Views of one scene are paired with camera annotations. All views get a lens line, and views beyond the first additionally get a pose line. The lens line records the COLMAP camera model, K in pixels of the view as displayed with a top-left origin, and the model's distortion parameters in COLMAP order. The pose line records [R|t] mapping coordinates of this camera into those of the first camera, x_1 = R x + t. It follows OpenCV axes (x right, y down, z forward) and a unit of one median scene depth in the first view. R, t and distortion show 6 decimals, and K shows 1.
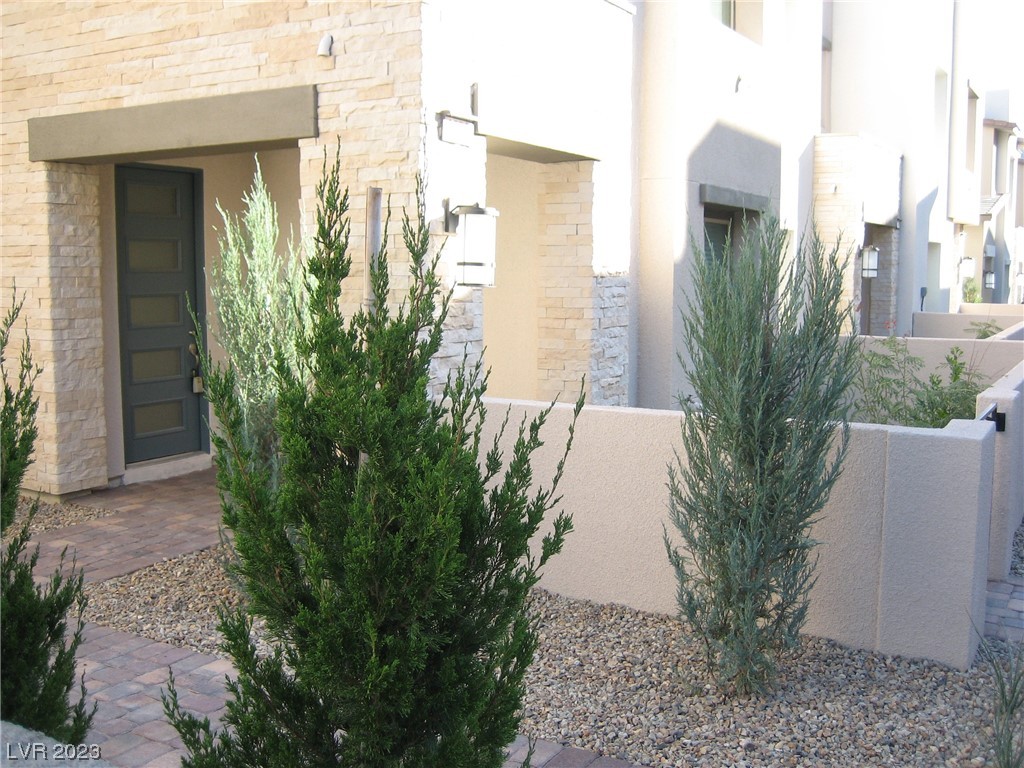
lens RADIAL K [[1076.8, 0, 518.5], [0, 1076.8, 386.4], [0, 0, 1]] dist [-0.142778, 0.181782]
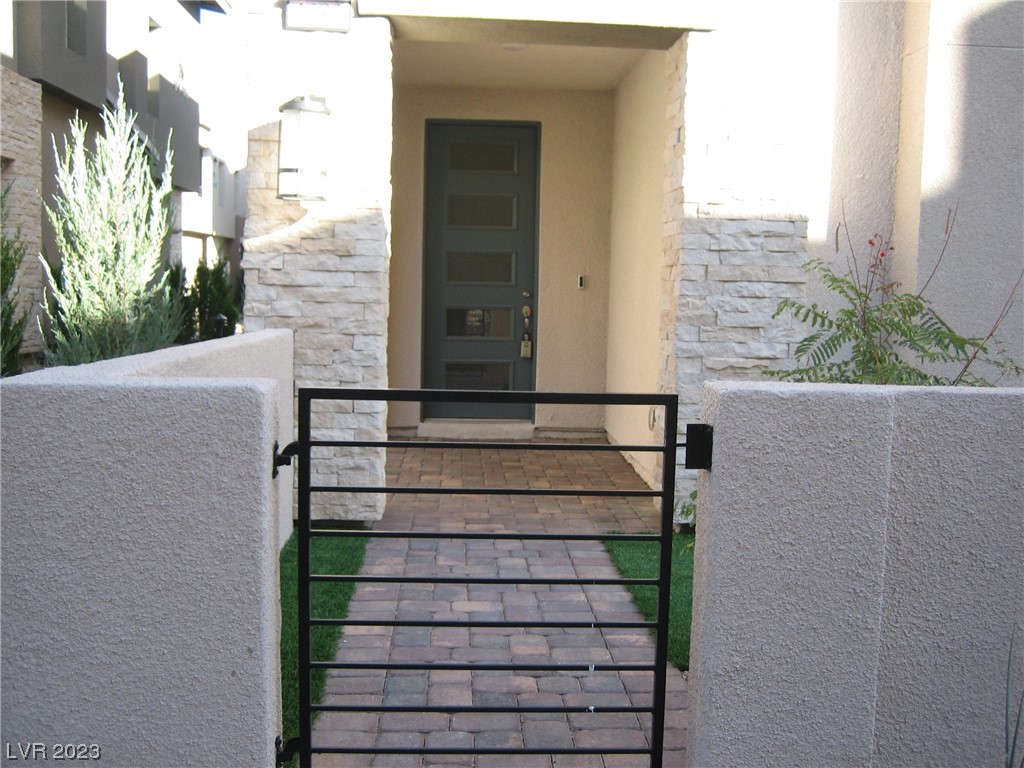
lens RADIAL K [[1076.8, 0, 518.5], [0, 1076.8, 386.4], [0, 0, 1]] dist [-0.142778, 0.181782]
pose [[0.549846, 0.084774, -0.830953, 0.591854], [-0.110785, 0.993449, 0.028046, 0.006187], [0.827887, 0.076636, 0.555635, 0.556777]]
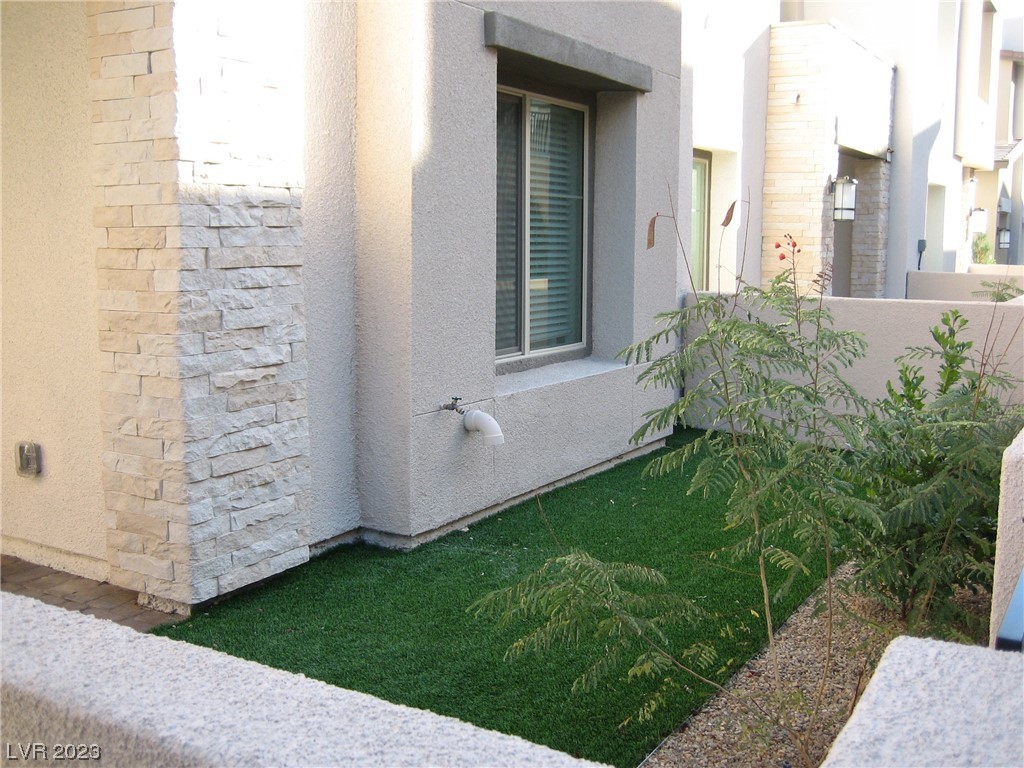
lens RADIAL K [[1076.8, 0, 518.5], [0, 1076.8, 386.4], [0, 0, 1]] dist [-0.142778, 0.181782]
pose [[0.999958, 0.005939, -0.007015, 0.228182], [-0.005735, 0.999570, 0.028742, -0.015839], [0.007183, -0.028701, 0.999562, 0.535838]]
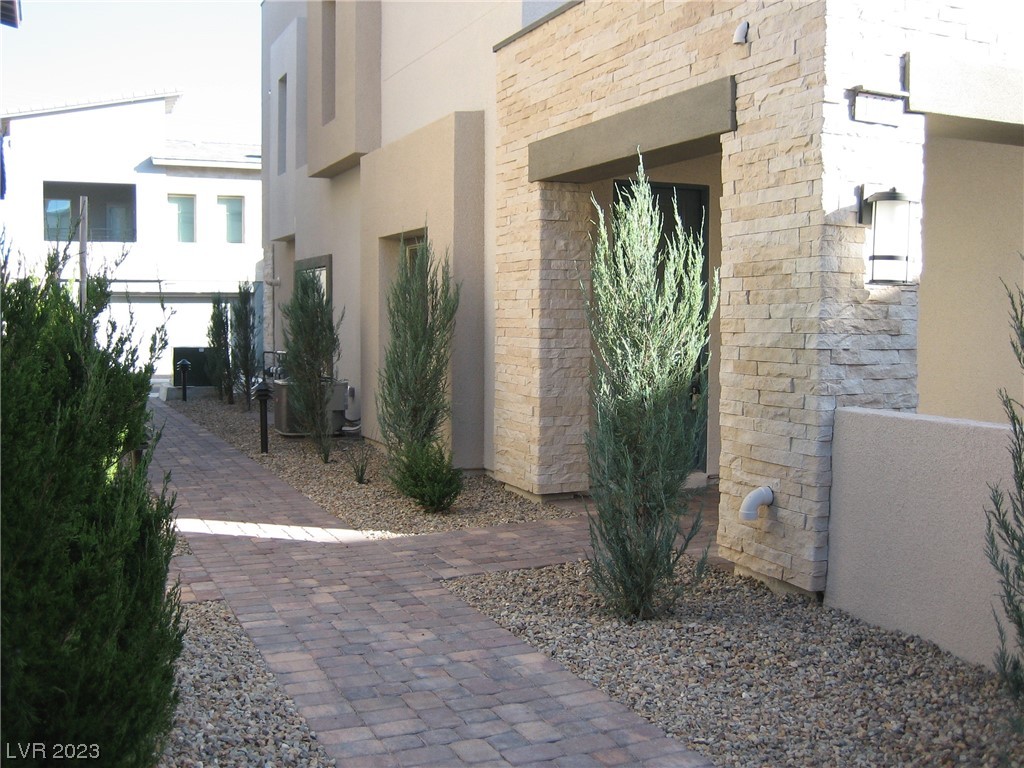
lens RADIAL K [[1076.8, 0, 518.5], [0, 1076.8, 386.4], [0, 0, 1]] dist [-0.142778, 0.181782]
pose [[0.812696, 0.035696, -0.581594, 0.173391], [-0.062388, 0.997715, -0.025943, 0.024299], [0.579339, 0.057368, 0.813065, 0.107339]]
